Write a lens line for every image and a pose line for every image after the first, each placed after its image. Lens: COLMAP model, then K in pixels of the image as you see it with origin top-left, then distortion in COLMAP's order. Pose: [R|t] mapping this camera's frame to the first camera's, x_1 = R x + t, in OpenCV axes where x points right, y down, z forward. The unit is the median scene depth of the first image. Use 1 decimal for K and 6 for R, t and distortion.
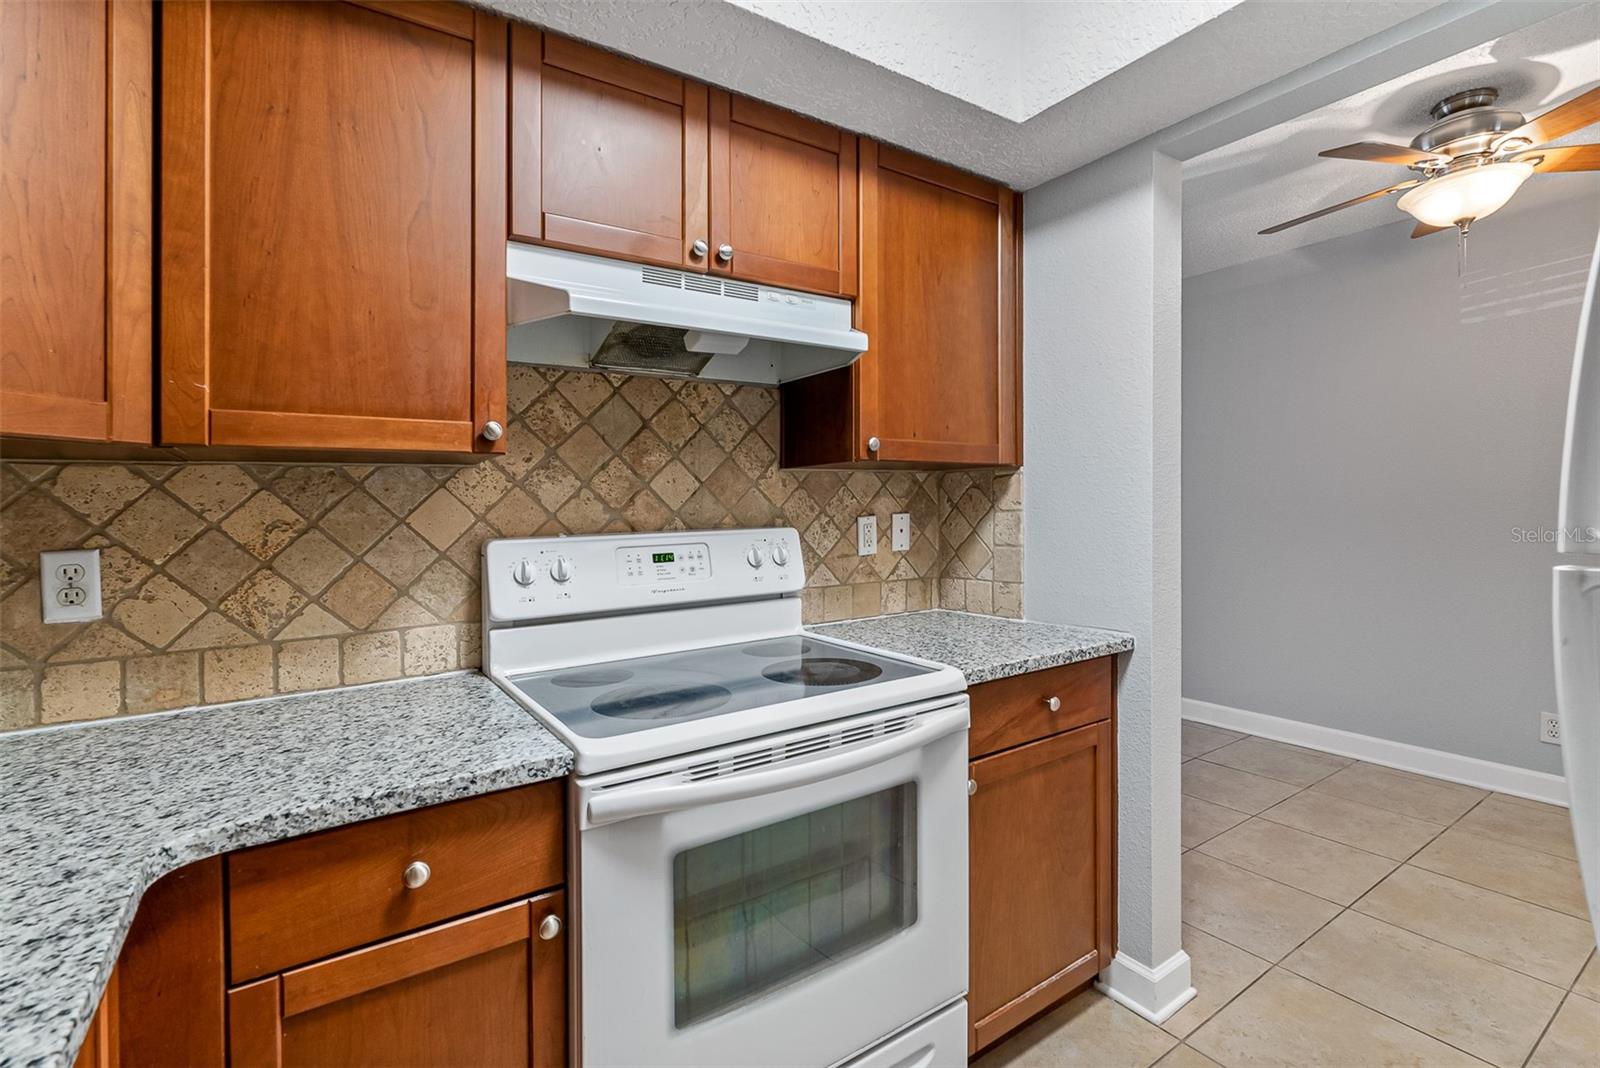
lens RADIAL K [[722.3, 0, 787.6], [0, 722.3, 524.5], [0, 0, 1]] dist [-0.004071, 0.001338]
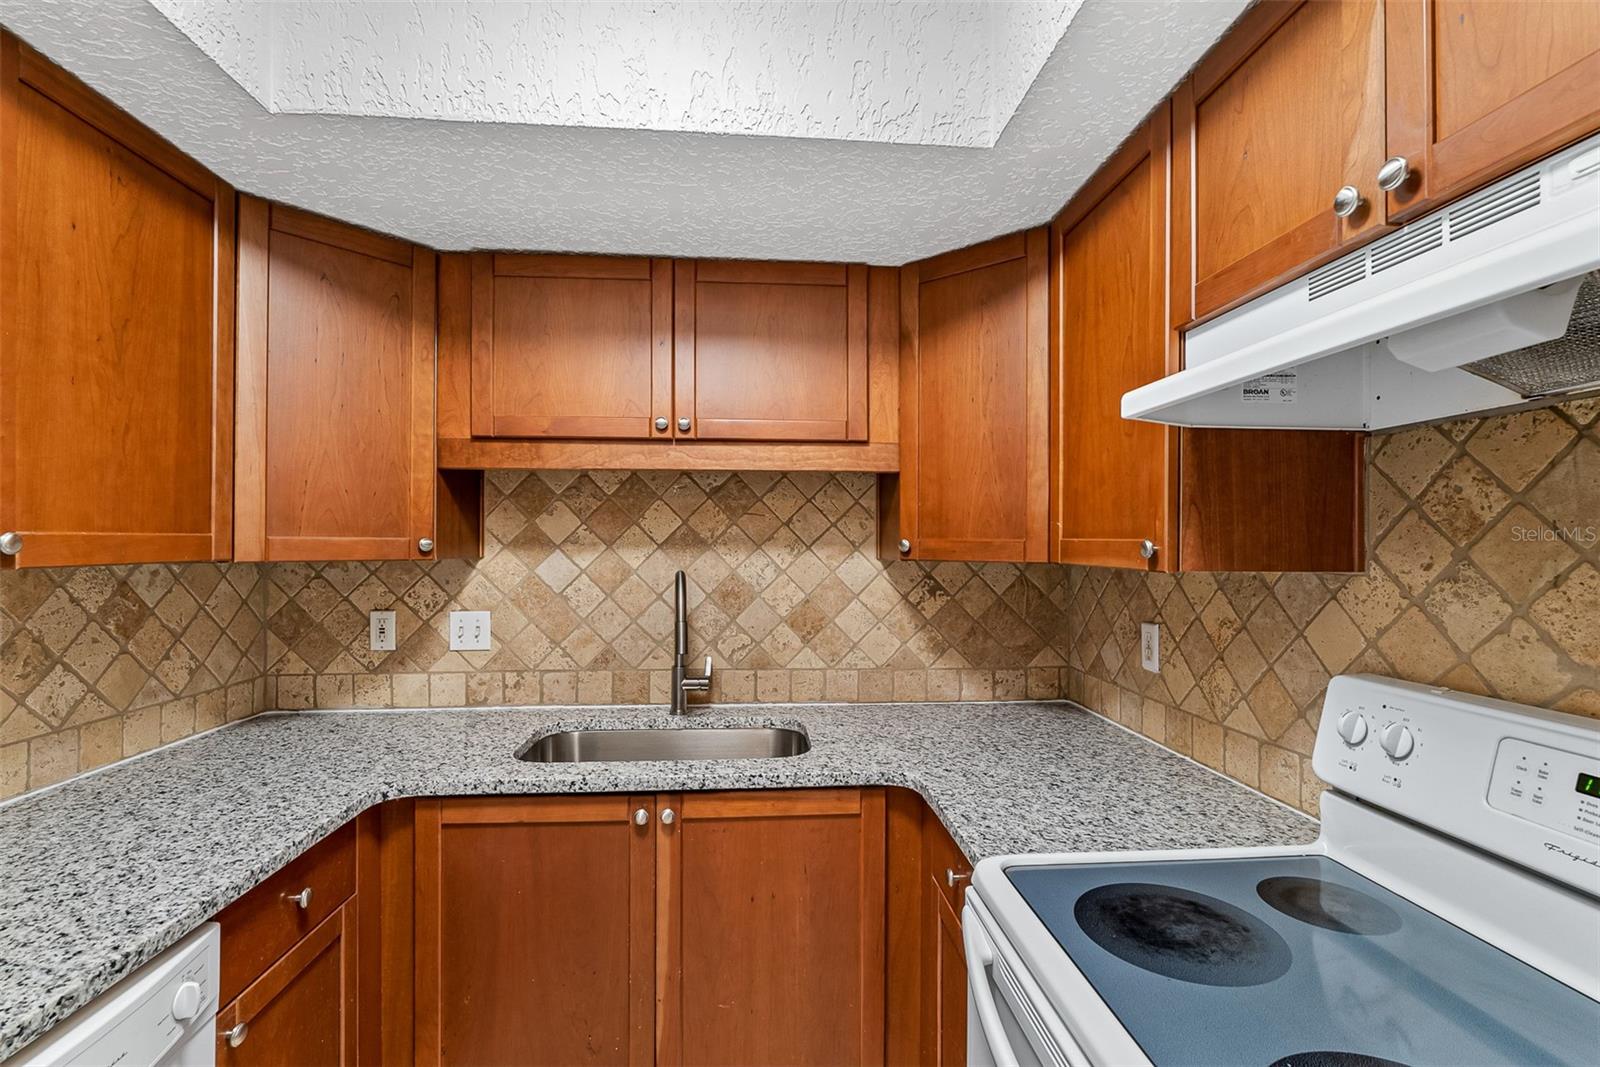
lens RADIAL K [[722.3, 0, 794.9], [0, 722.3, 536.6], [0, 0, 1]] dist [-0.004071, 0.001338]
pose [[-0.489198, 0.008900, -0.872127, 0.537785], [-0.017254, 0.999653, 0.019880, -0.129406], [0.872002, 0.024773, -0.488875, 0.875903]]
